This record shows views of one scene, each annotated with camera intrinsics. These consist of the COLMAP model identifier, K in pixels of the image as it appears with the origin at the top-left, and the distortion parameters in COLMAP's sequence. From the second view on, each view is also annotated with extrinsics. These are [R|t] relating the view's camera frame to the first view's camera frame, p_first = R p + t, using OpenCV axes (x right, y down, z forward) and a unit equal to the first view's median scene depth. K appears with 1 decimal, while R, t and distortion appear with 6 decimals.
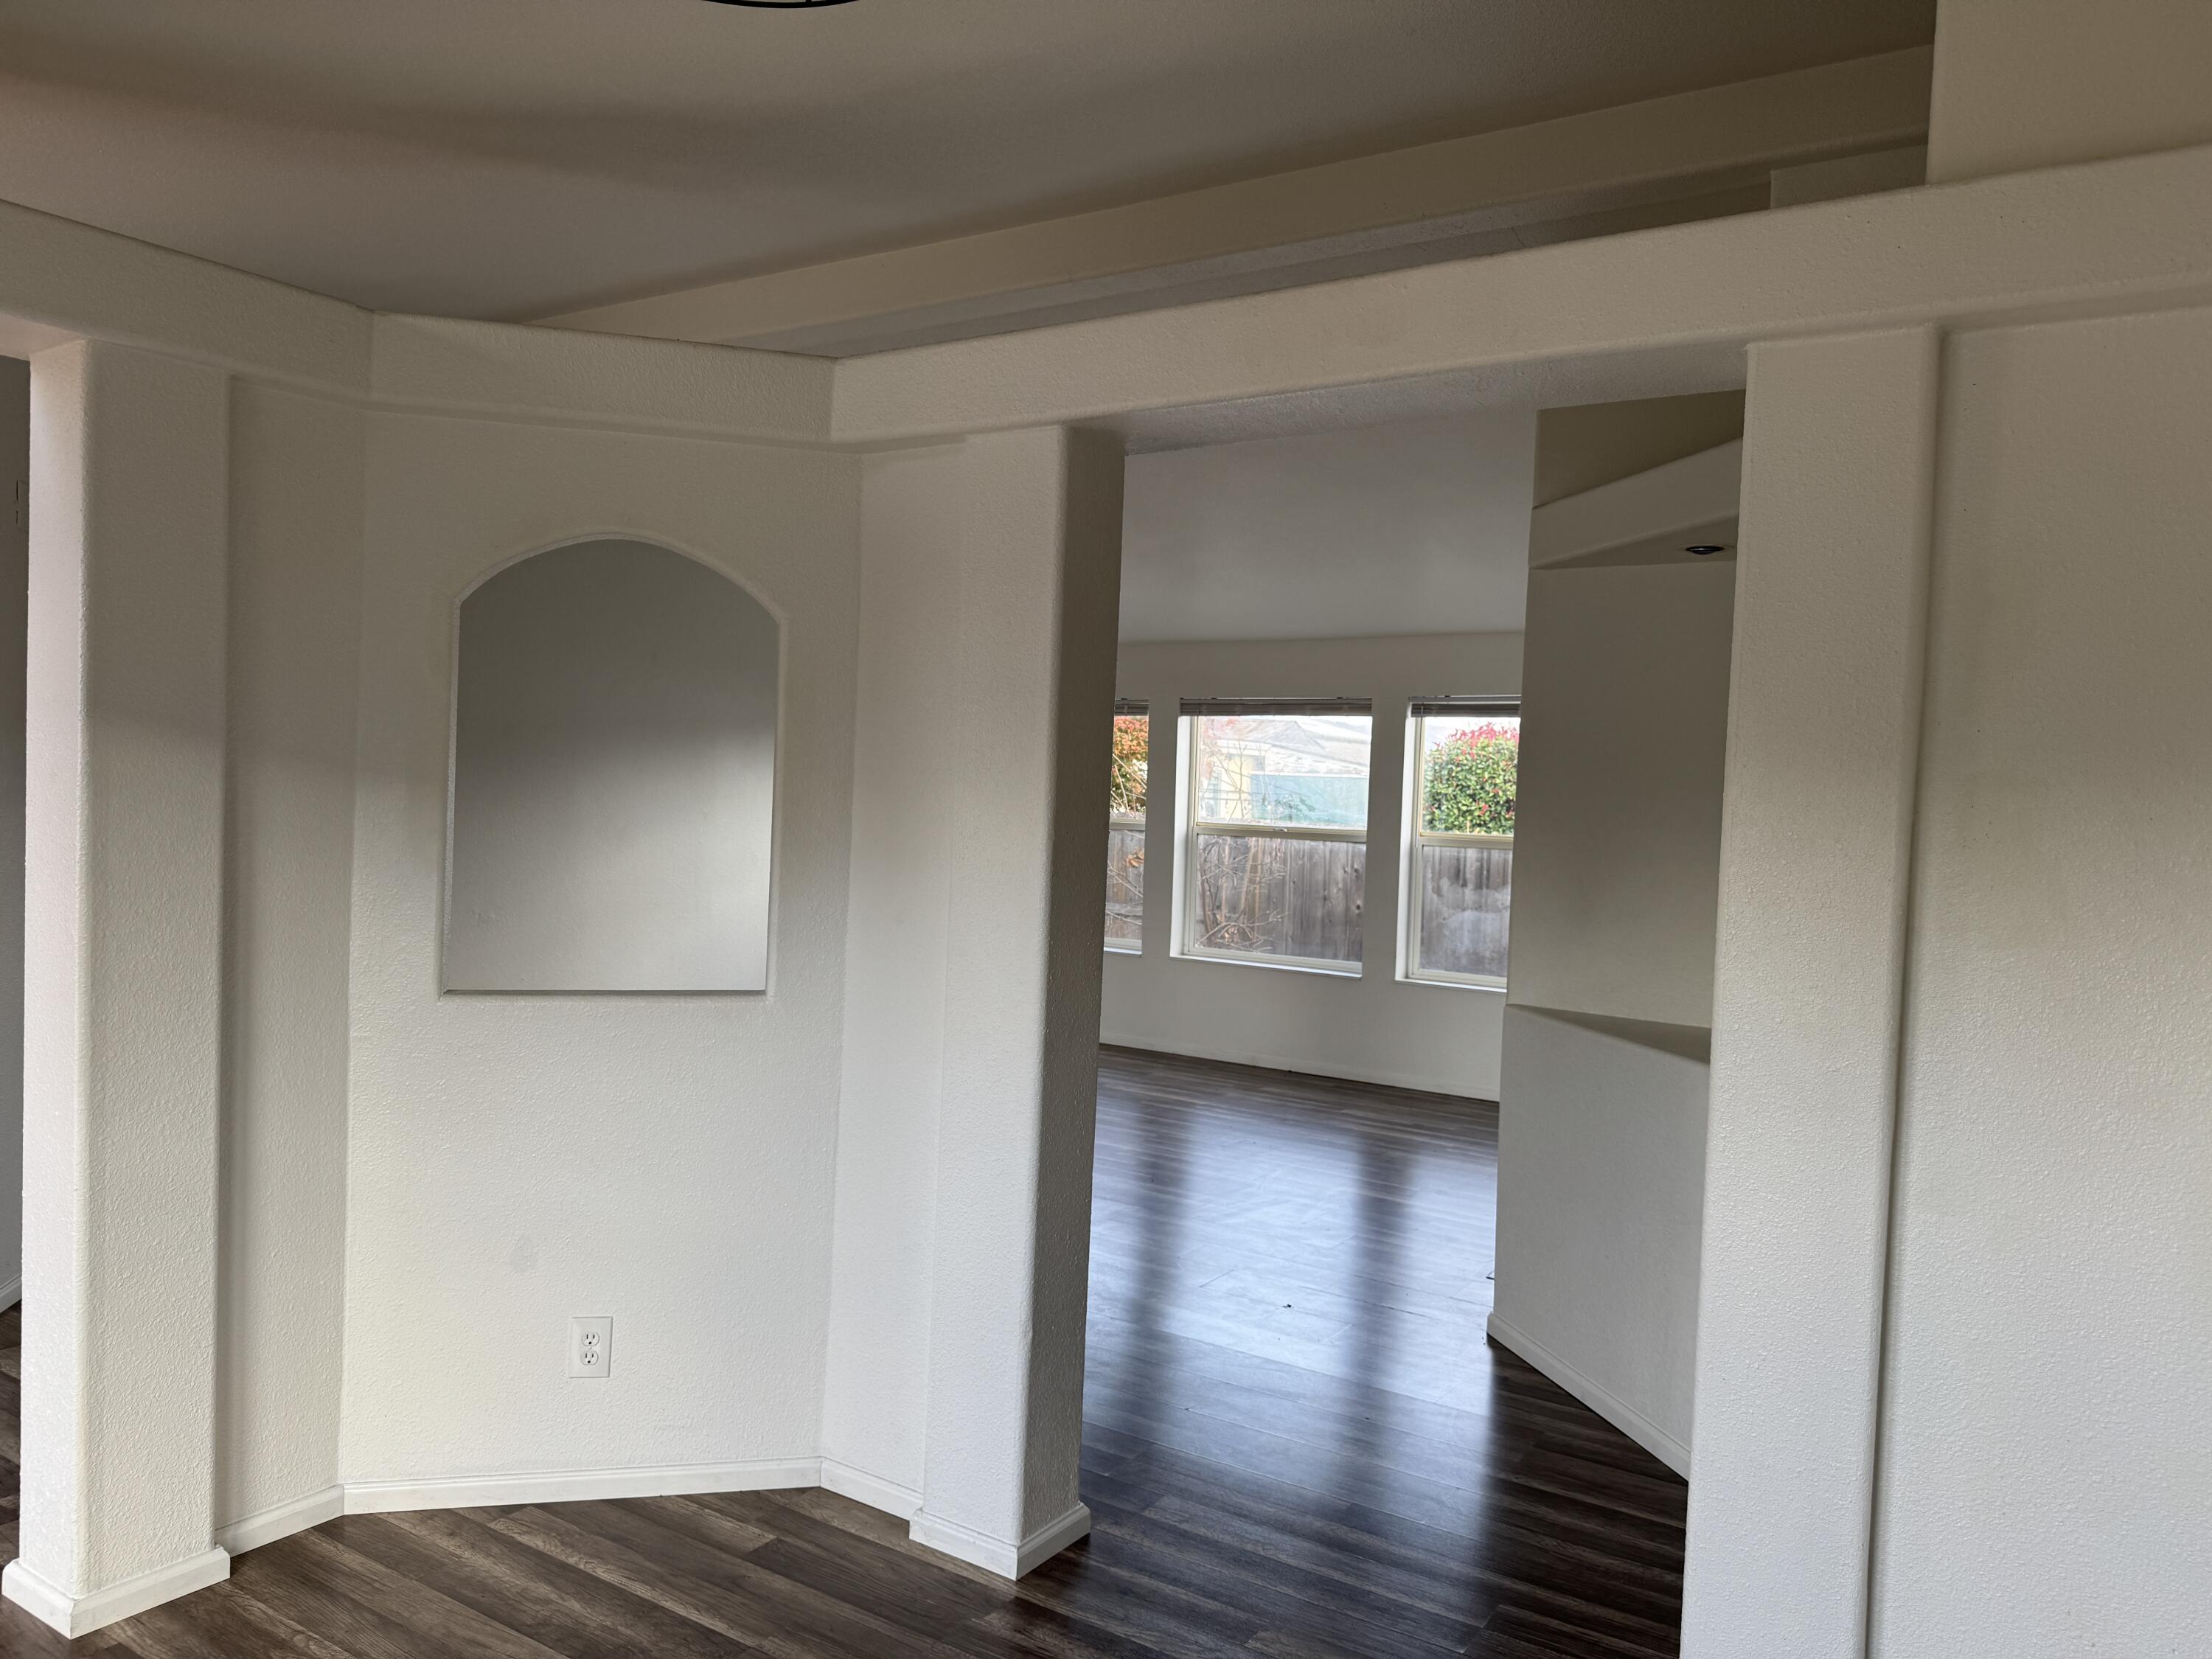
lens RADIAL K [[1560.7, 0, 1122.3], [0, 1560.7, 824.6], [0, 0, 1]] dist [0.061391, -0.091477]
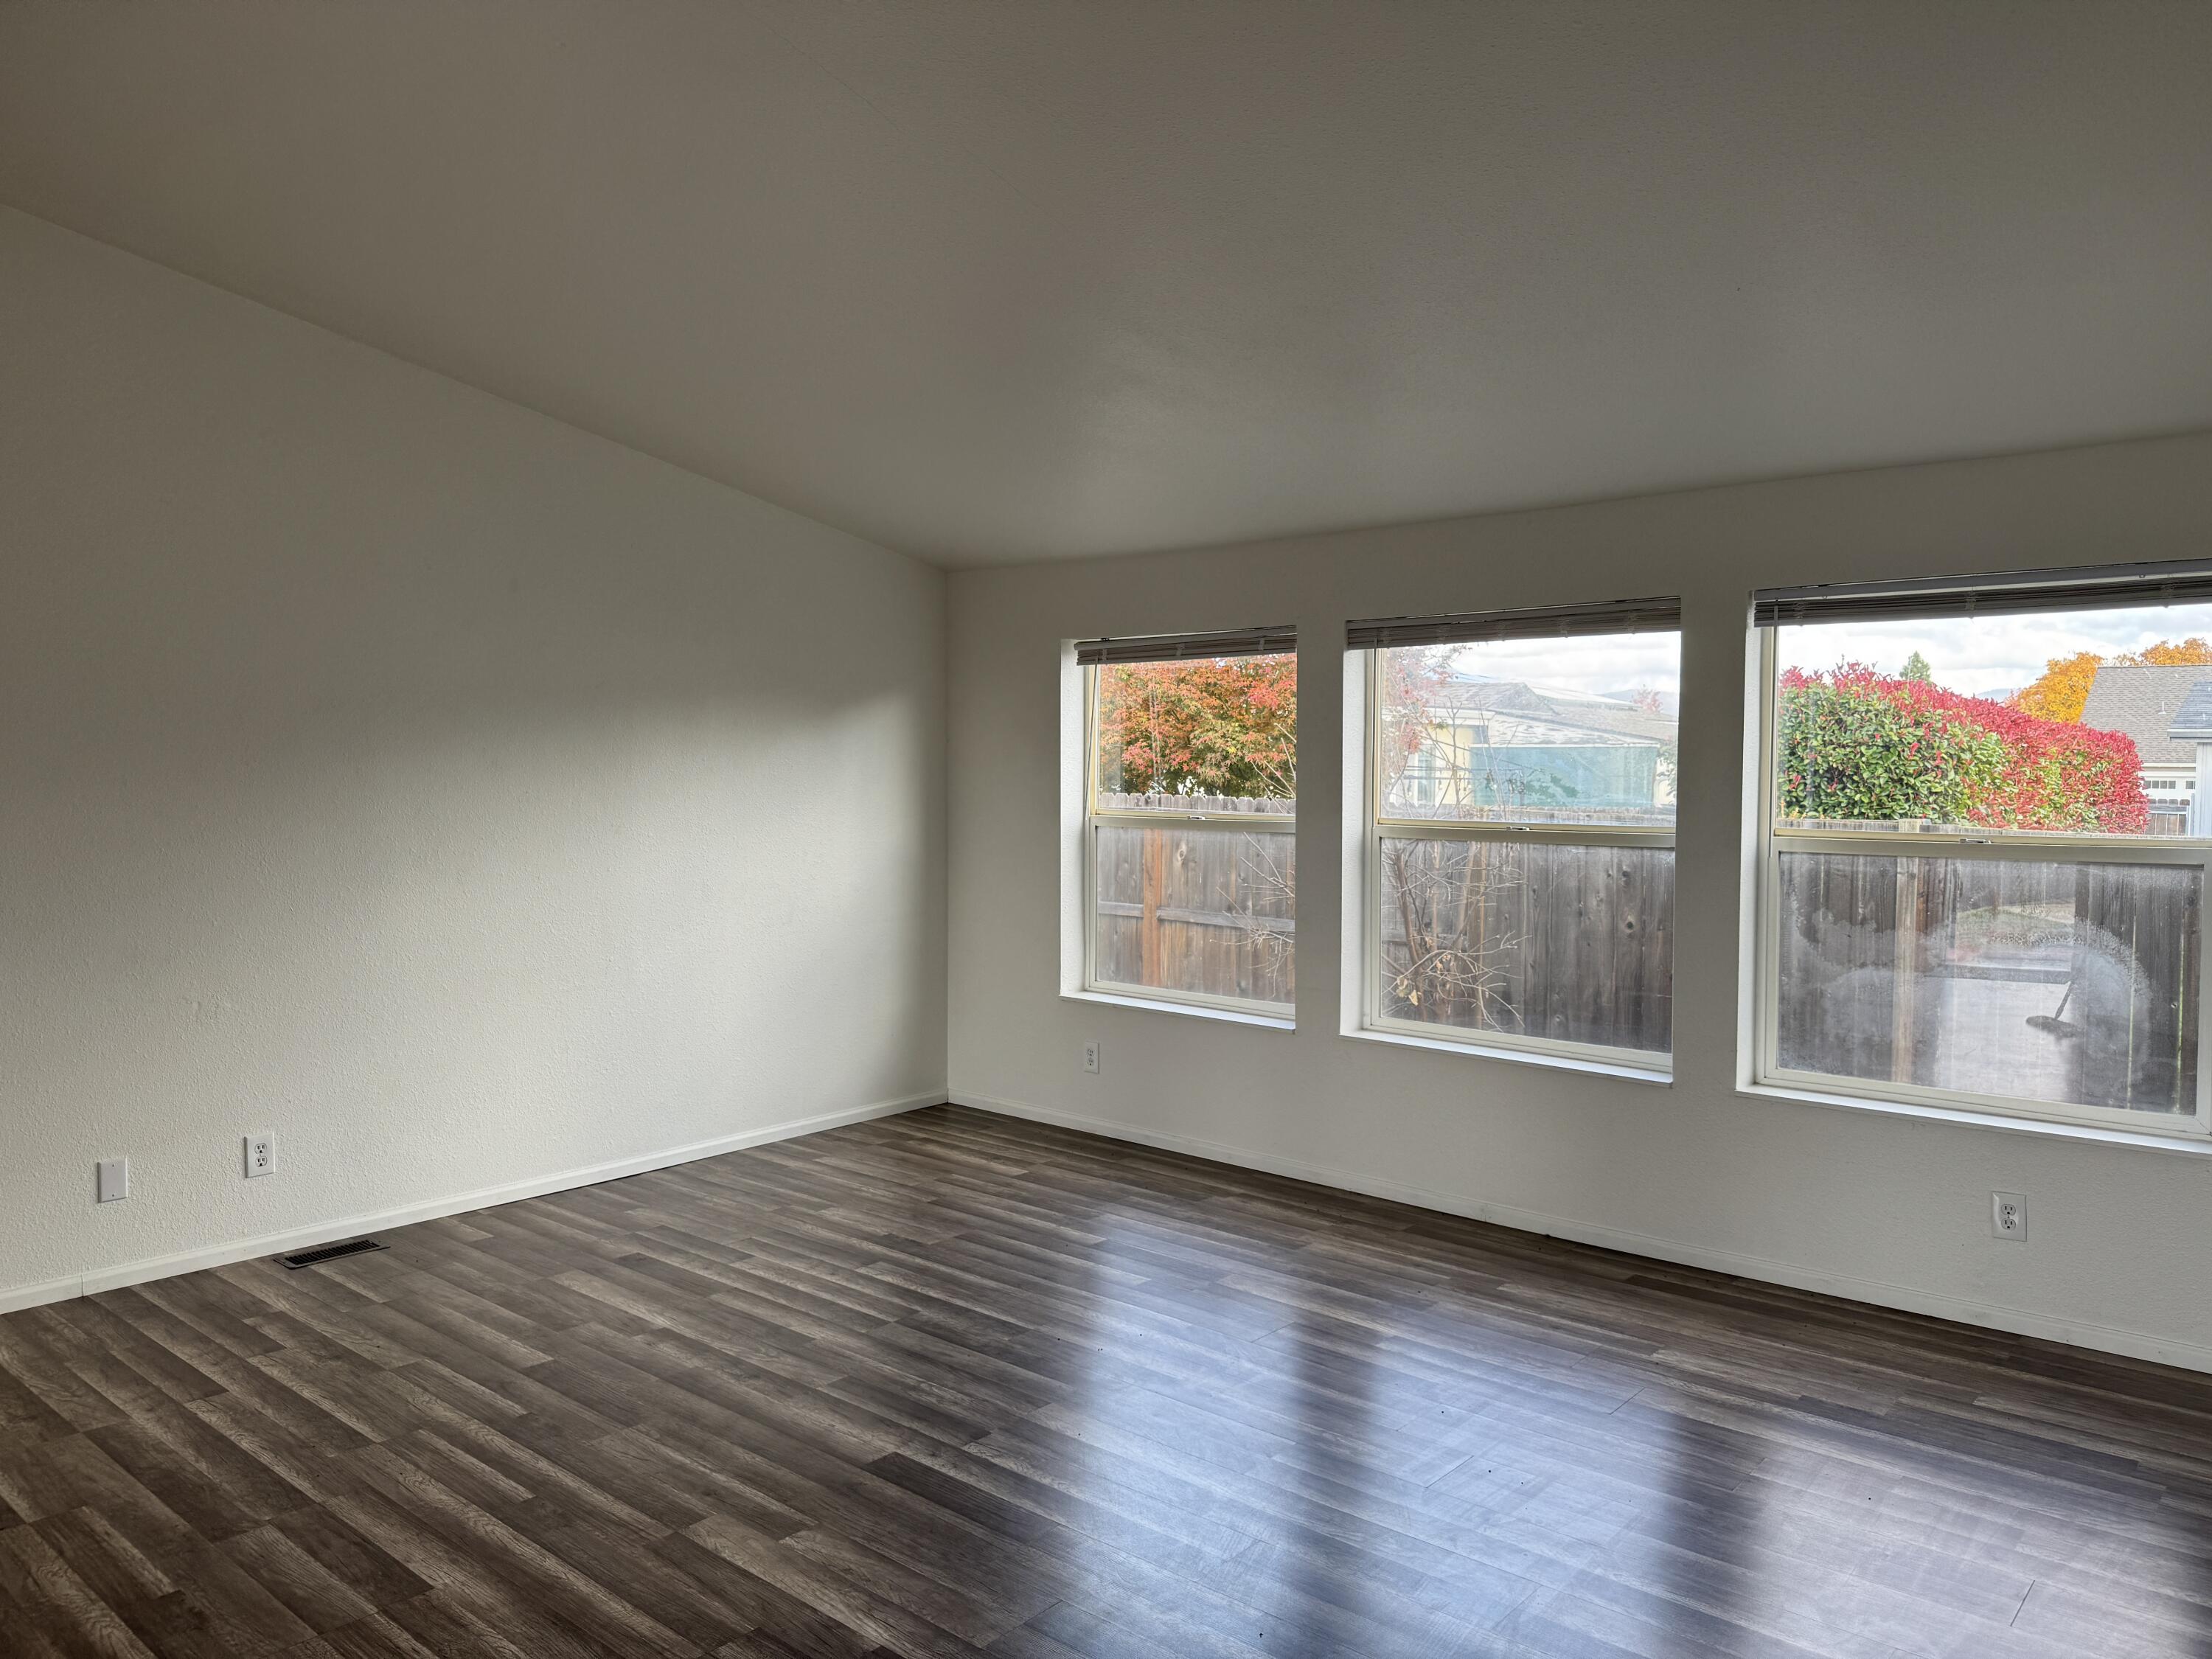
lens RADIAL K [[1594.4, 0, 1106.0], [0, 1594.4, 829.5], [0, 0, 1]] dist [0.157346, -0.276752]
pose [[0.989416, -0.024228, -0.143071, 0.031585], [0.026025, 0.999604, 0.010698, -0.007144], [0.142755, -0.014308, 0.989655, 0.350490]]
